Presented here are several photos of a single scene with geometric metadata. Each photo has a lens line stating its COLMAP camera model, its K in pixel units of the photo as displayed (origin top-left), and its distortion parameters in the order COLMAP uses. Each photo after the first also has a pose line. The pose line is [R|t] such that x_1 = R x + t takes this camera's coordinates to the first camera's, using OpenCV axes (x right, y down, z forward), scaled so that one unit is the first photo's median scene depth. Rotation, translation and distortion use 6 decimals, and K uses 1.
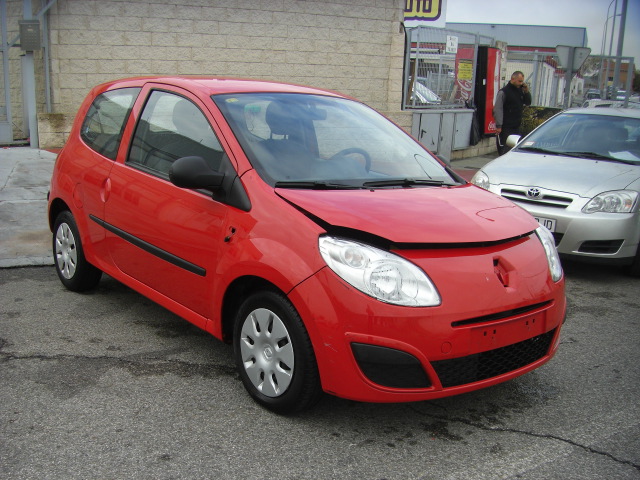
lens RADIAL K [[721.0, 0, 290.0], [0, 721.0, 316.5], [0, 0, 1]] dist [-0.157538, 0.061067]
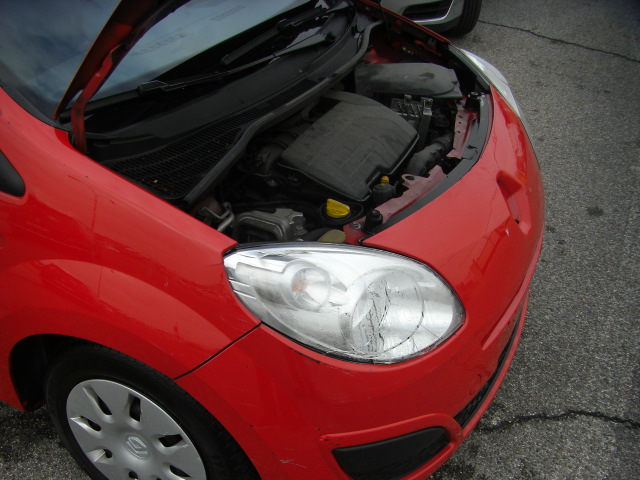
lens RADIAL K [[721.0, 0, 290.0], [0, 721.0, 316.5], [0, 0, 1]] dist [-0.157538, 0.061067]
pose [[0.901410, -0.293548, 0.318259, -0.067461], [0.154693, 0.904905, 0.396505, -0.223104], [-0.404387, -0.308181, 0.861101, 0.532033]]
